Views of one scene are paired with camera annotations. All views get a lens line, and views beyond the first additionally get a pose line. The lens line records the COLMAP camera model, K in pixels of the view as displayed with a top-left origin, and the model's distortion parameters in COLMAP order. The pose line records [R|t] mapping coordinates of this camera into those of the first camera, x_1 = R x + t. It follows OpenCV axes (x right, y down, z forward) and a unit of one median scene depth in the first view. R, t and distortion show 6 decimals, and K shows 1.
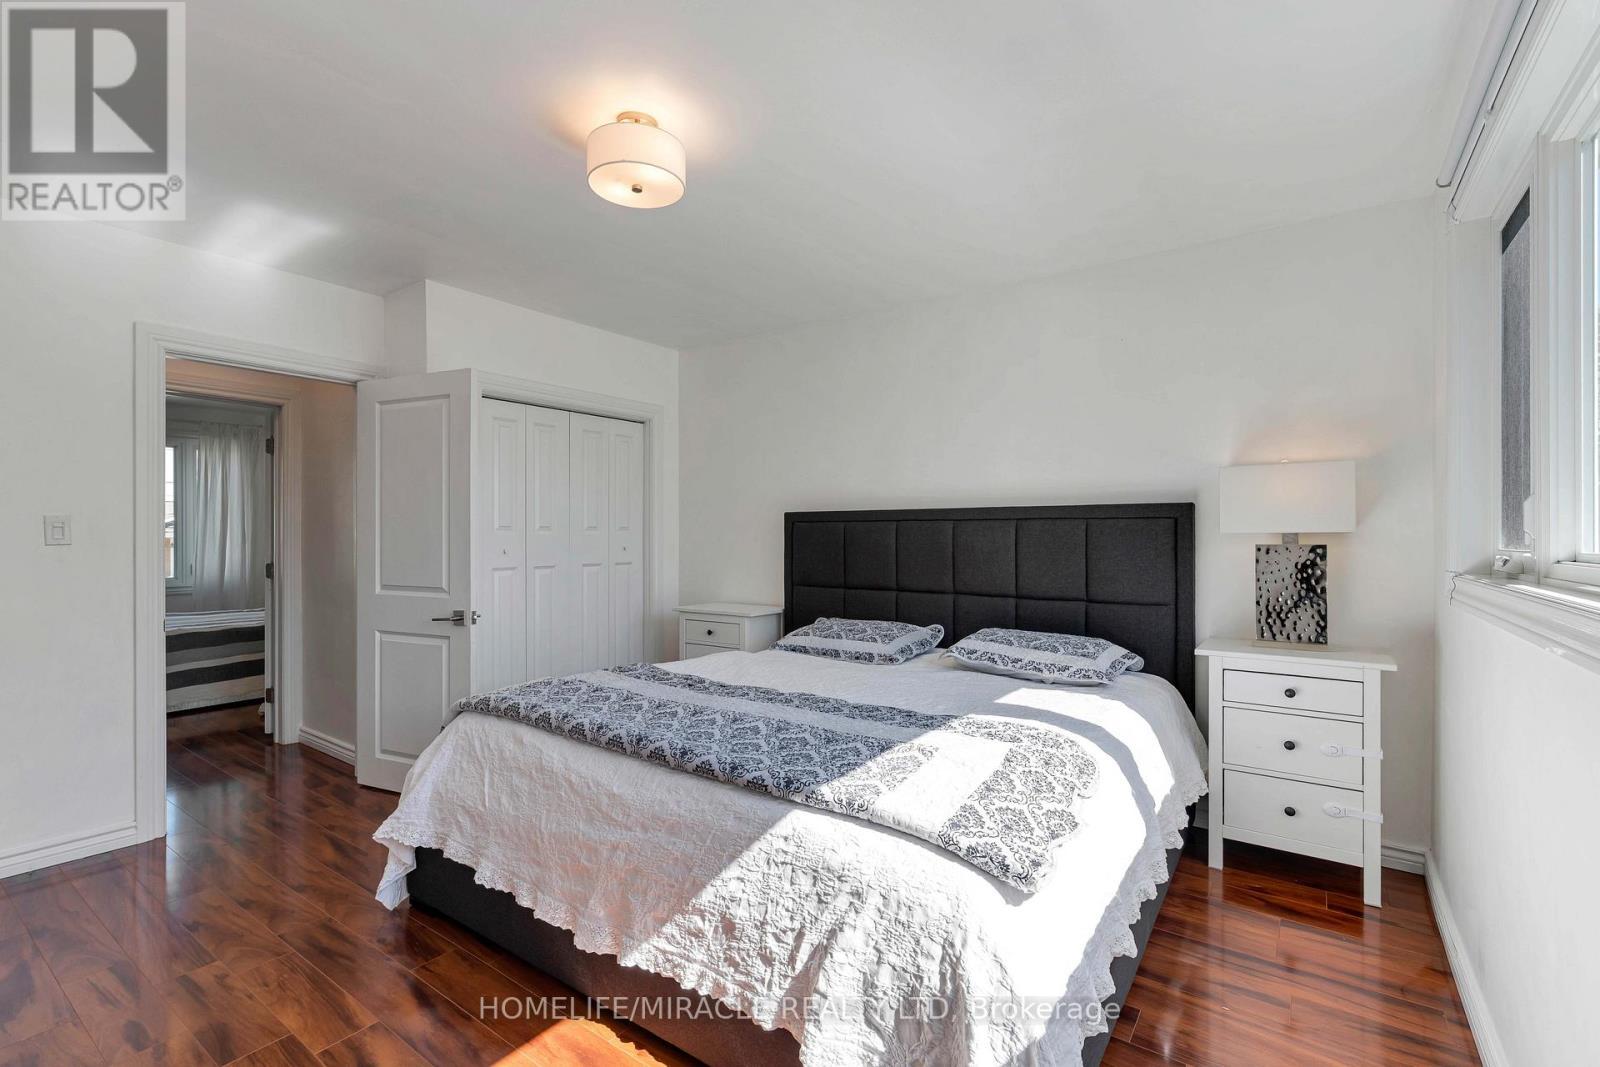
lens RADIAL K [[723.1, 0, 796.5], [0, 723.1, 533.2], [0, 0, 1]] dist [-0.012142, -0.000095]
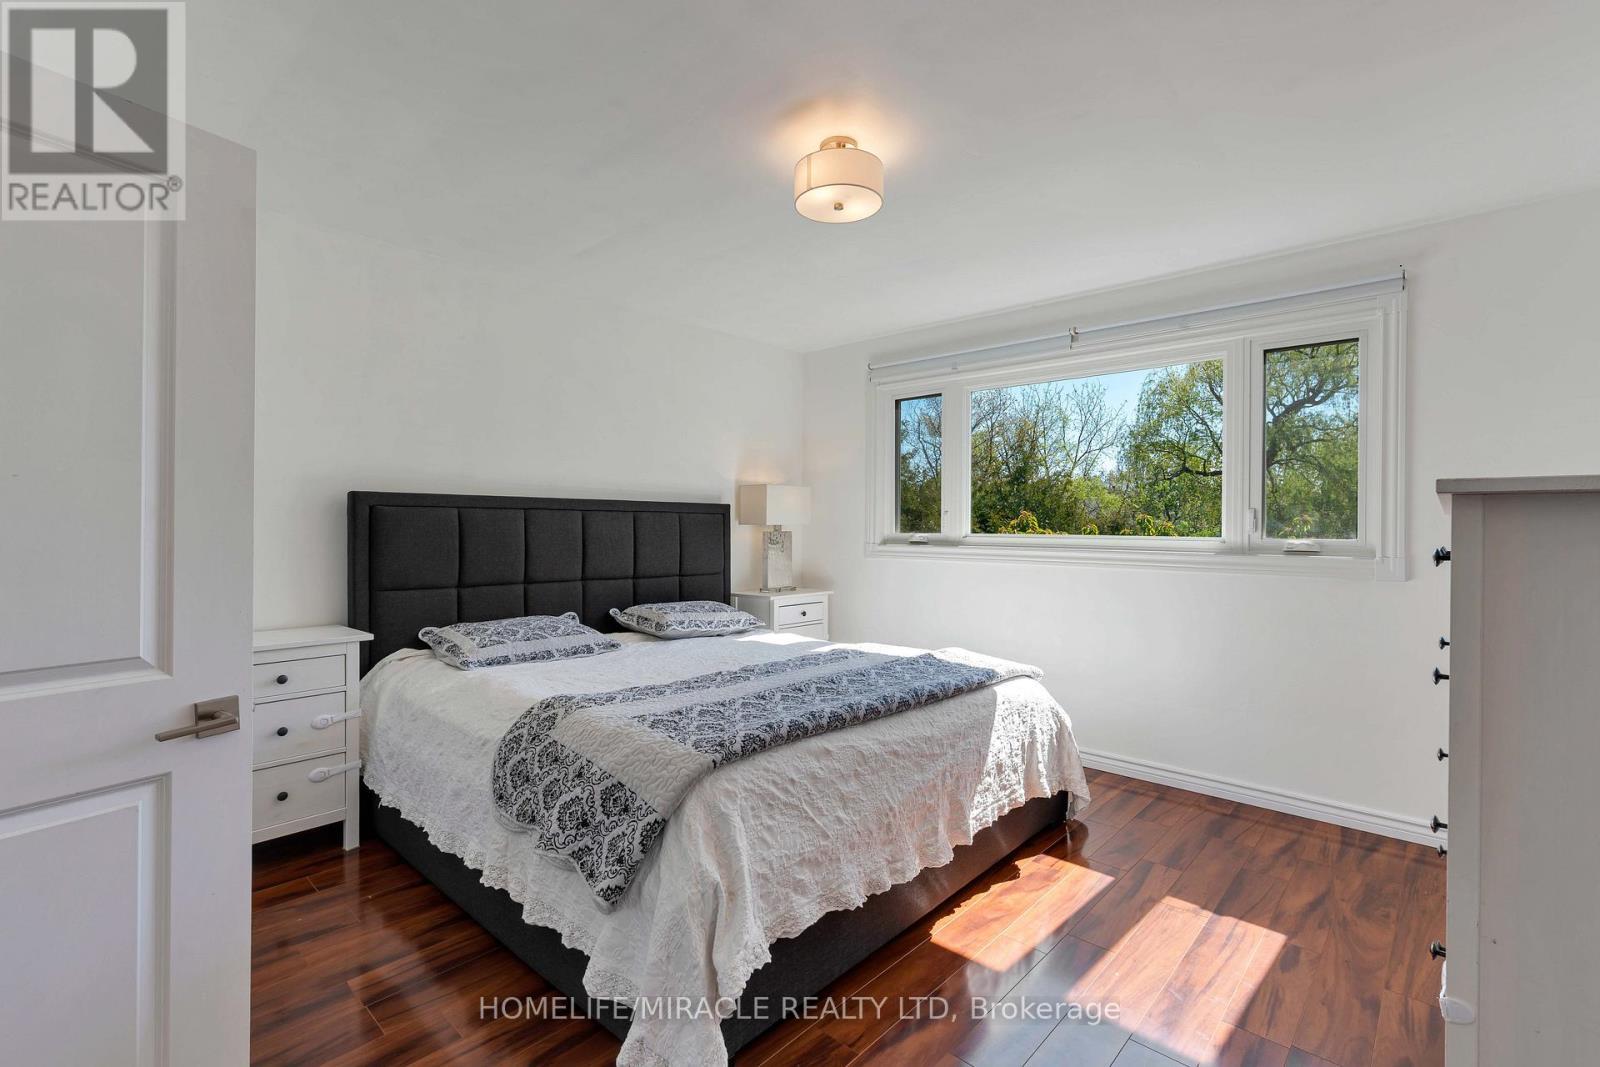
lens RADIAL K [[723.1, 0, 798.6], [0, 723.1, 532.0], [0, 0, 1]] dist [-0.012142, -0.000095]
pose [[0.120693, -0.008664, 0.992652, -0.833681], [-0.010835, 0.999891, 0.010044, -0.000594], [-0.992631, -0.011968, 0.120586, 0.595181]]
